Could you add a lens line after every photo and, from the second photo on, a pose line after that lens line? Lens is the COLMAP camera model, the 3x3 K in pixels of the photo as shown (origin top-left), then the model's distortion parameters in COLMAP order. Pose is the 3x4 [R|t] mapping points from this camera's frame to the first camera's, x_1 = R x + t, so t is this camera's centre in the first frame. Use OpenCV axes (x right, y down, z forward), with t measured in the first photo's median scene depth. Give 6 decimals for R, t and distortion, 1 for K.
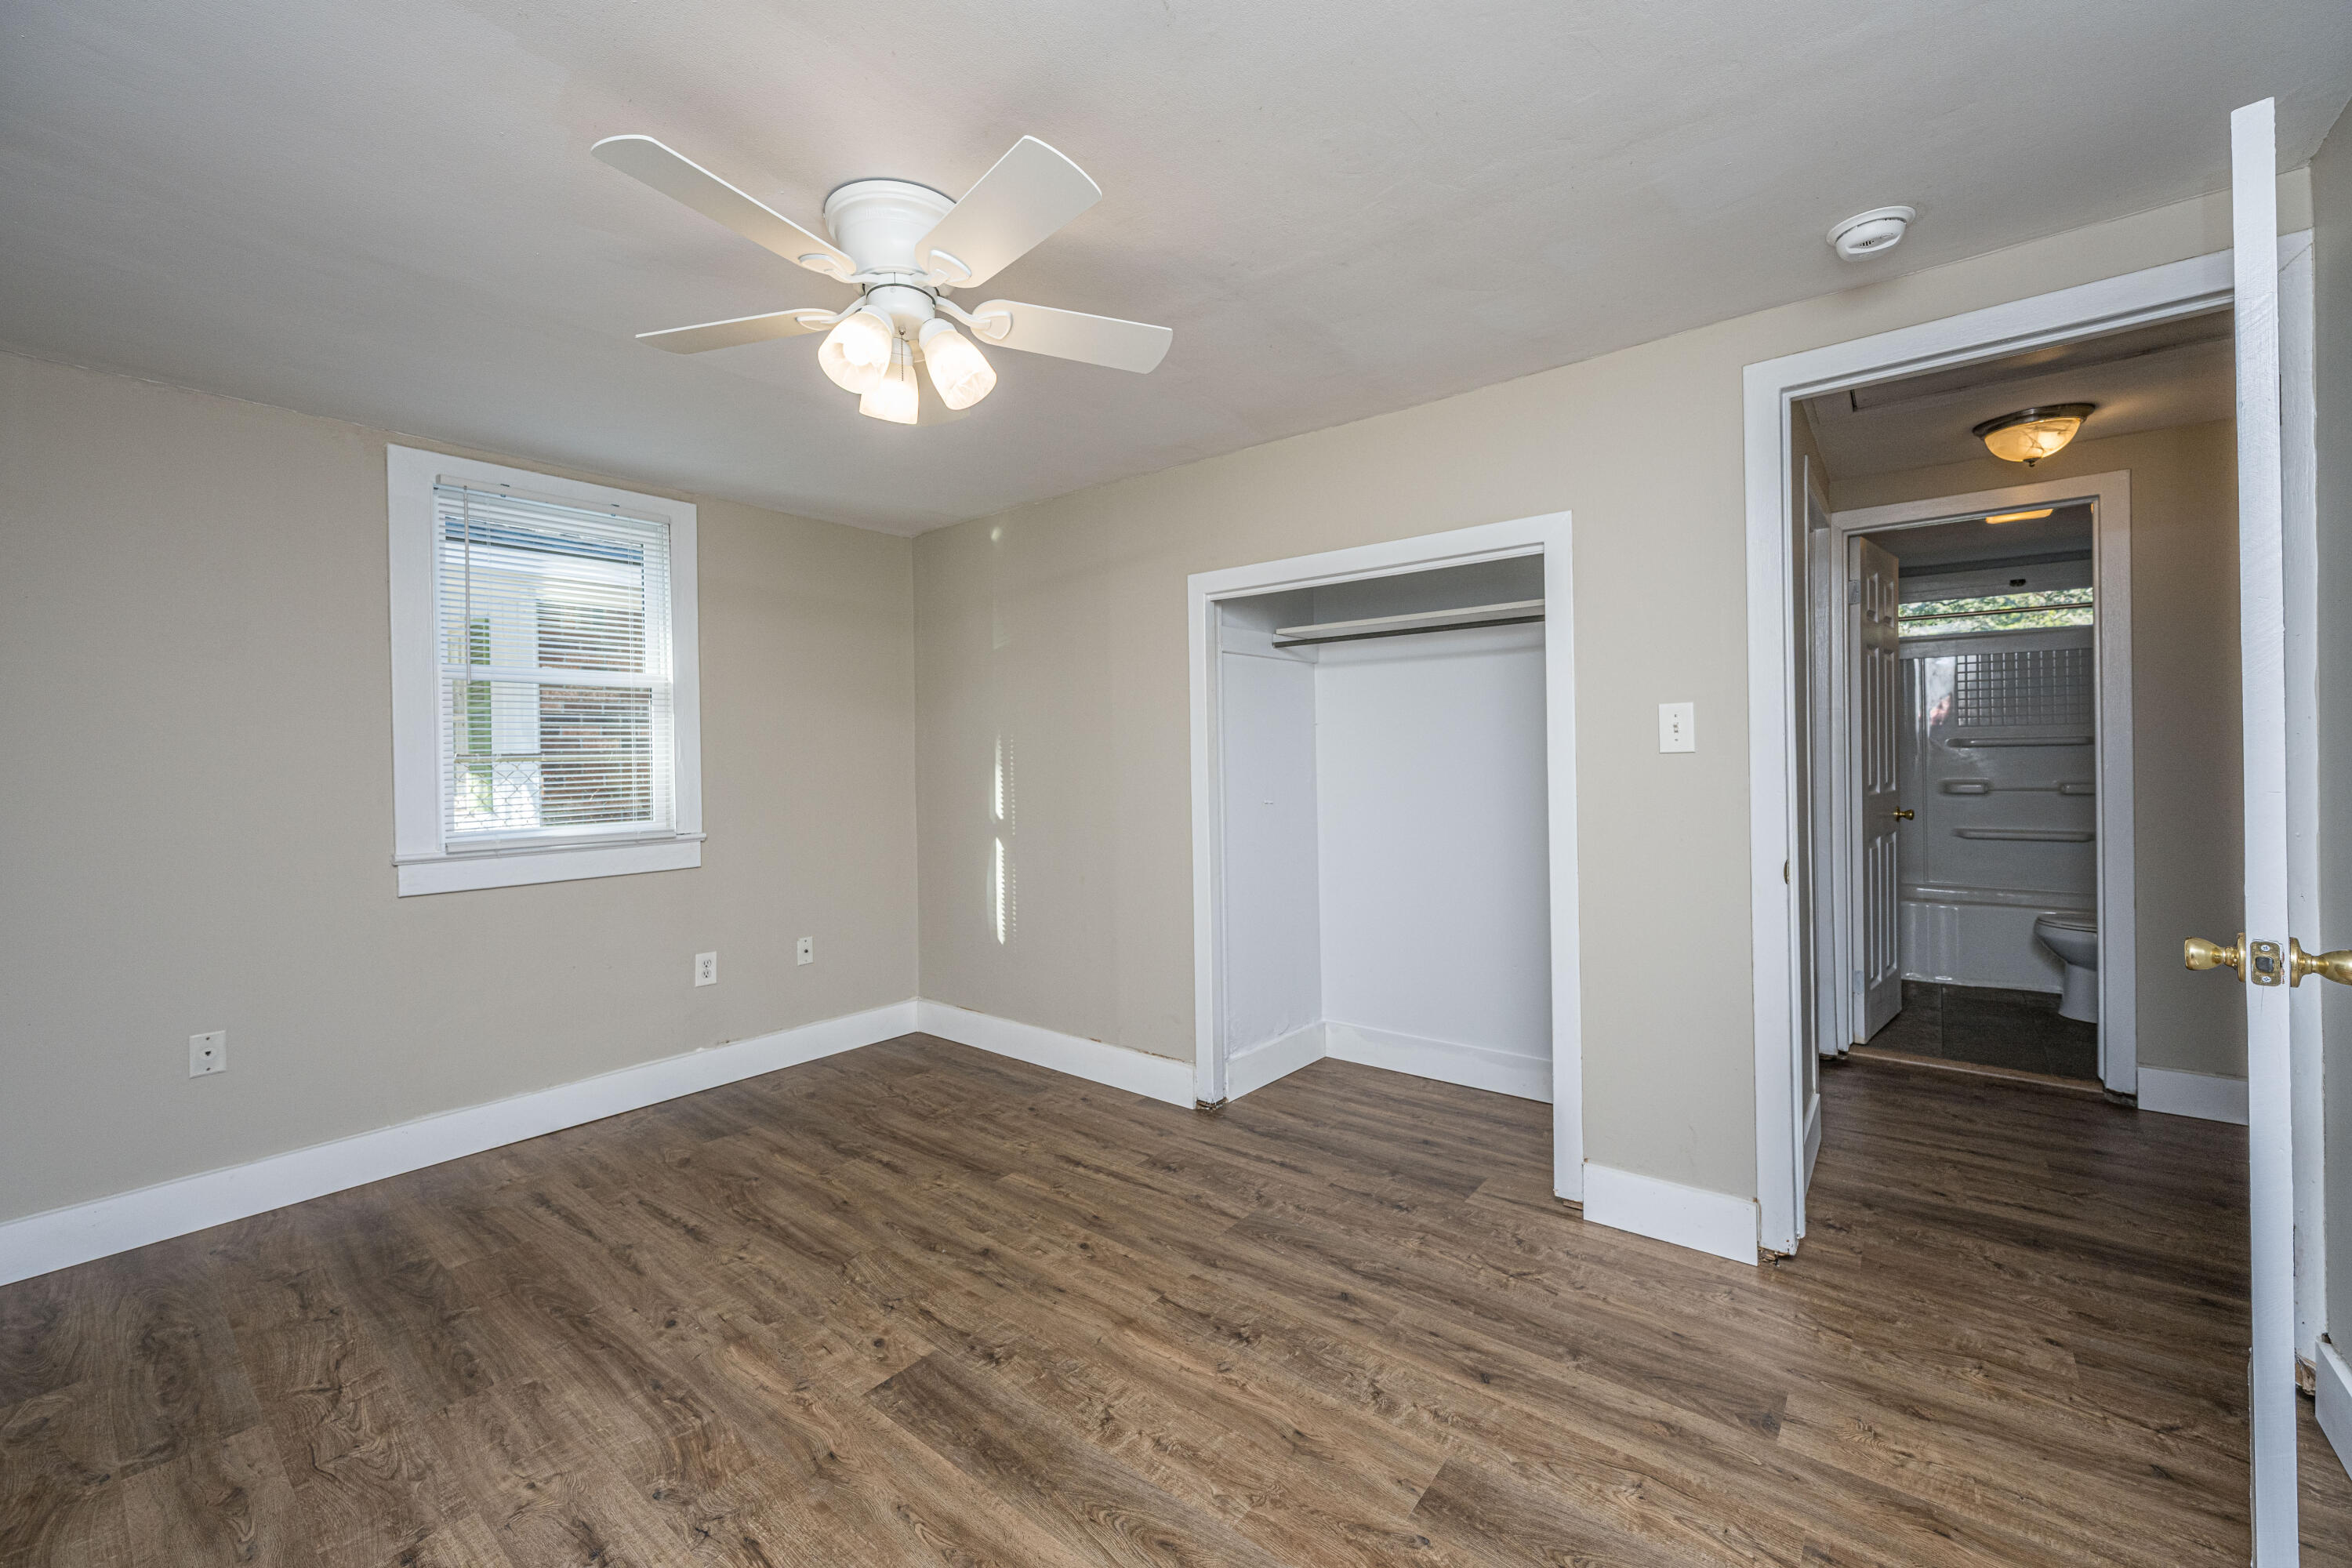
lens RADIAL K [[941.4, 0, 1179.6], [0, 941.4, 768.5], [0, 0, 1]] dist [0.001136, 0.000207]
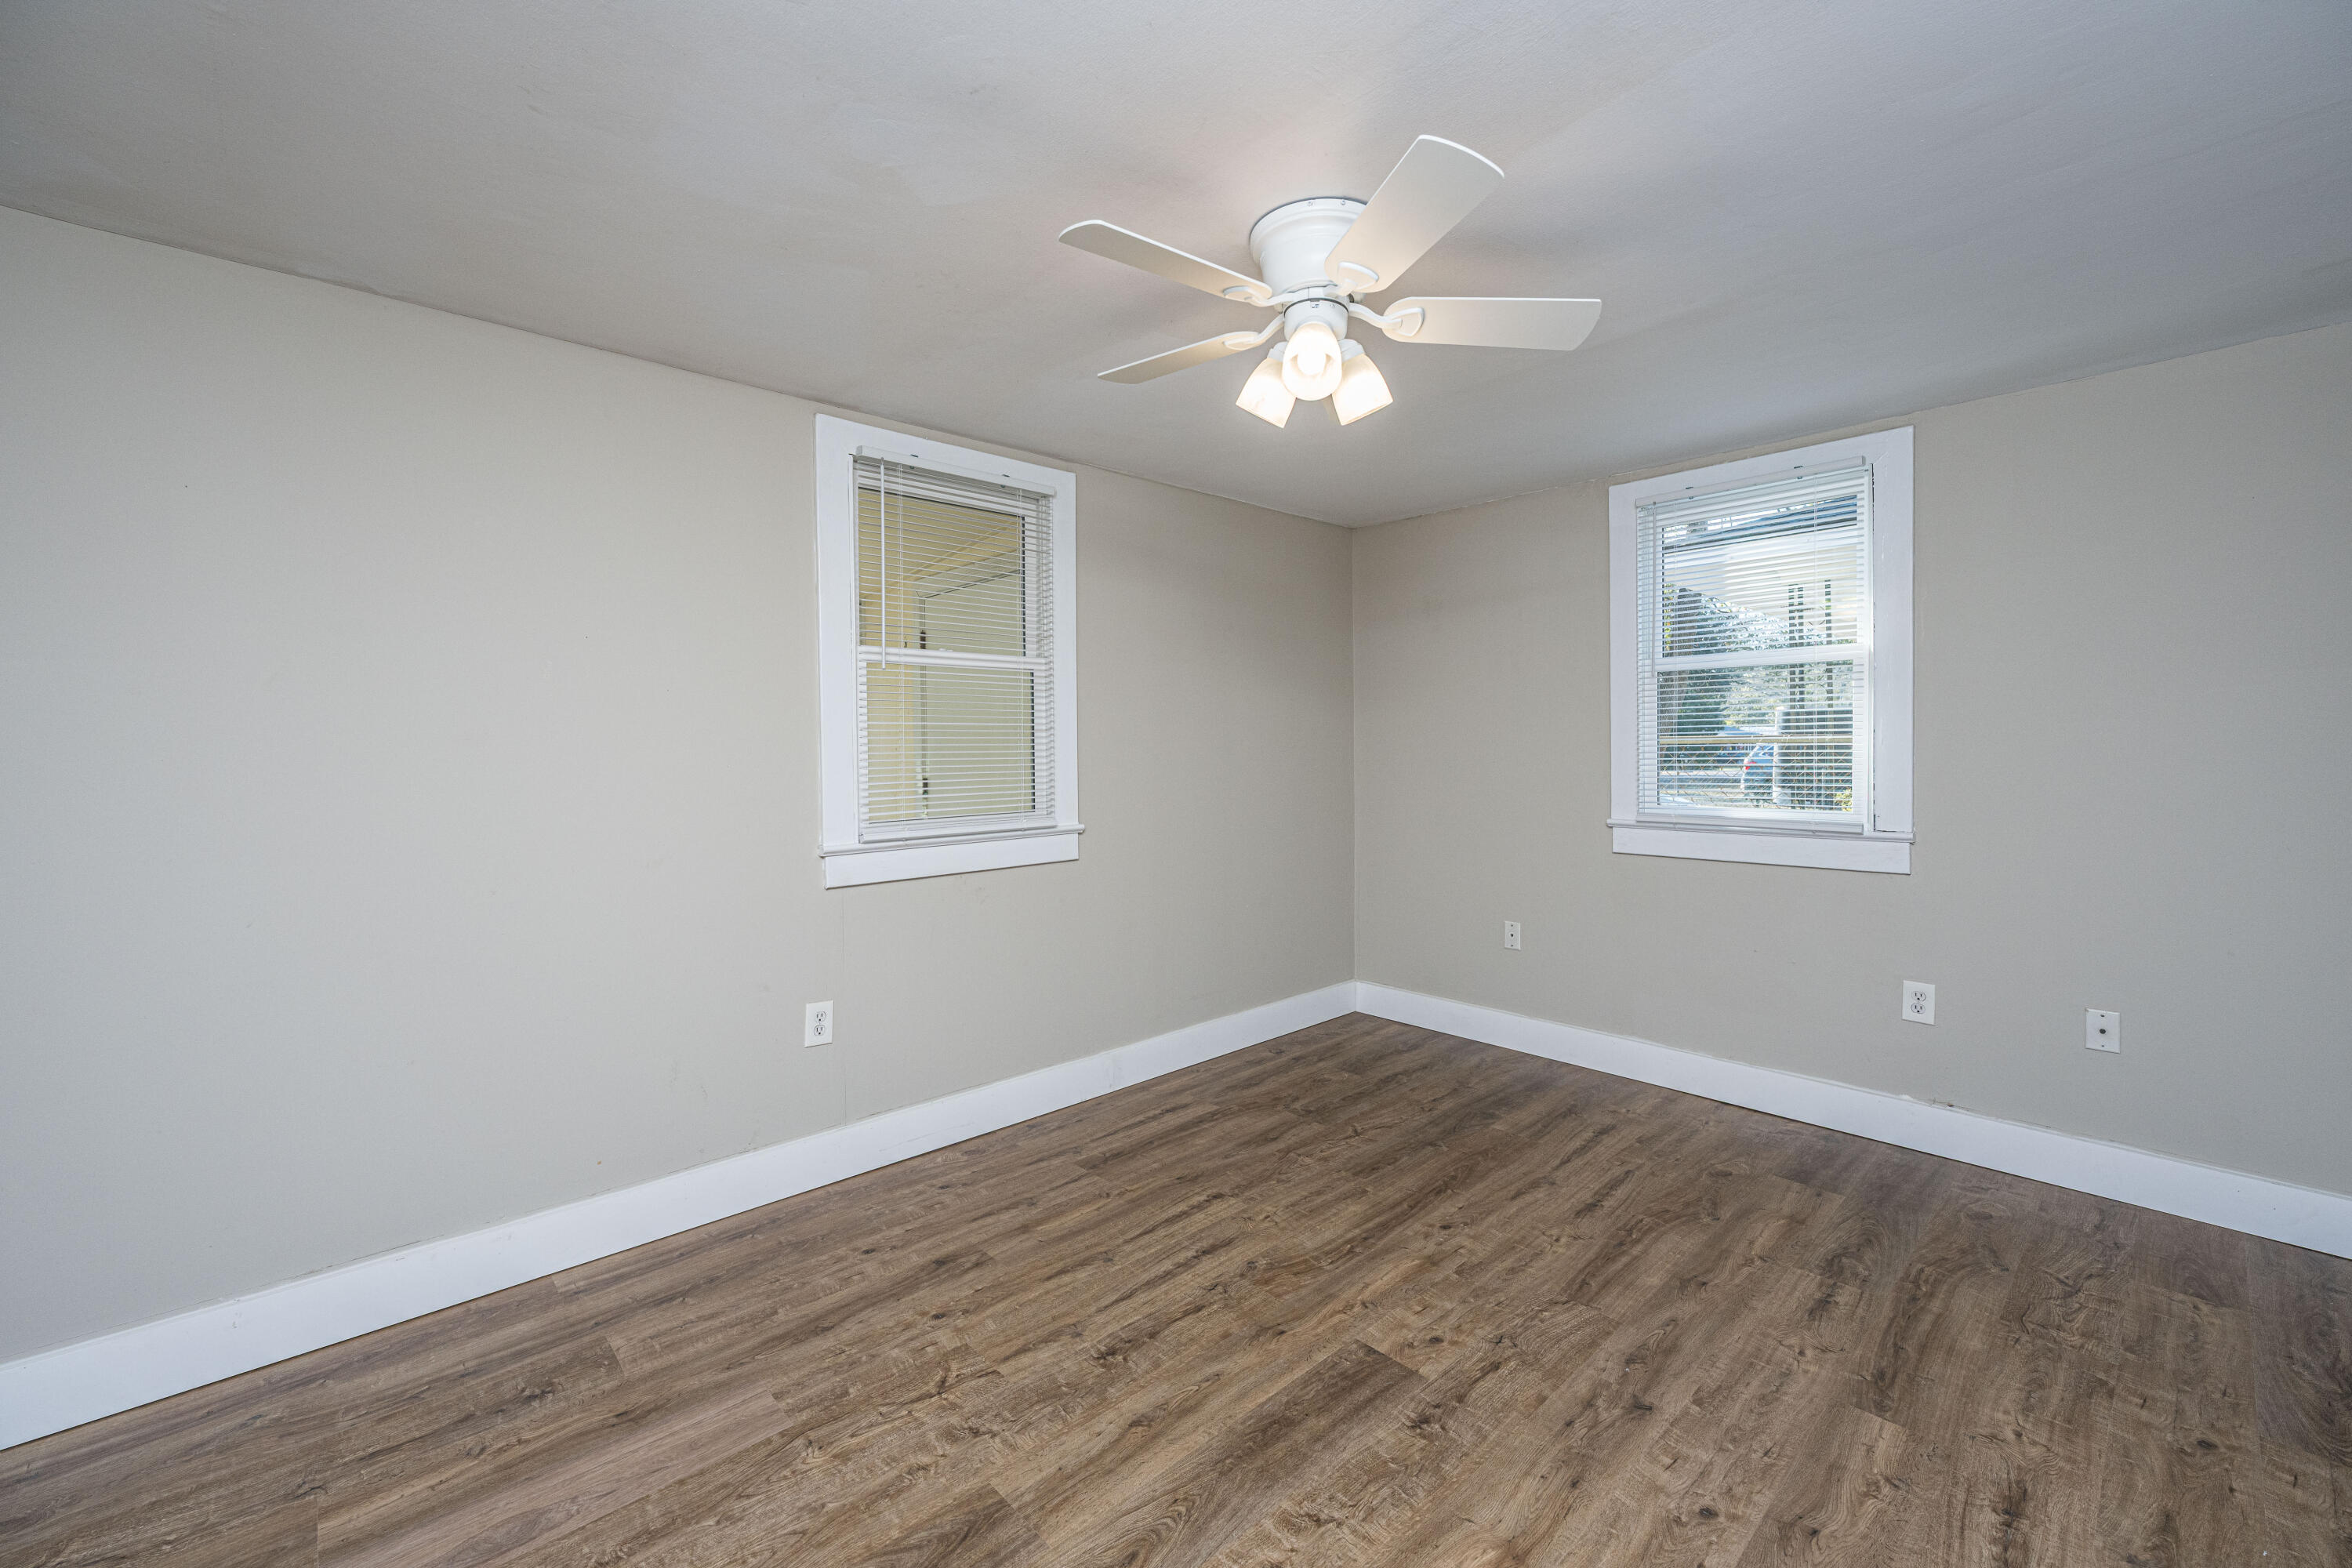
lens RADIAL K [[941.4, 0, 1179.6], [0, 941.4, 768.5], [0, 0, 1]] dist [0.001136, 0.000207]
pose [[-0.153485, 0.034953, -0.987533, 0.559998], [-0.002307, 0.999359, 0.035730, -0.020749], [0.988148, 0.007762, -0.153306, 0.727670]]
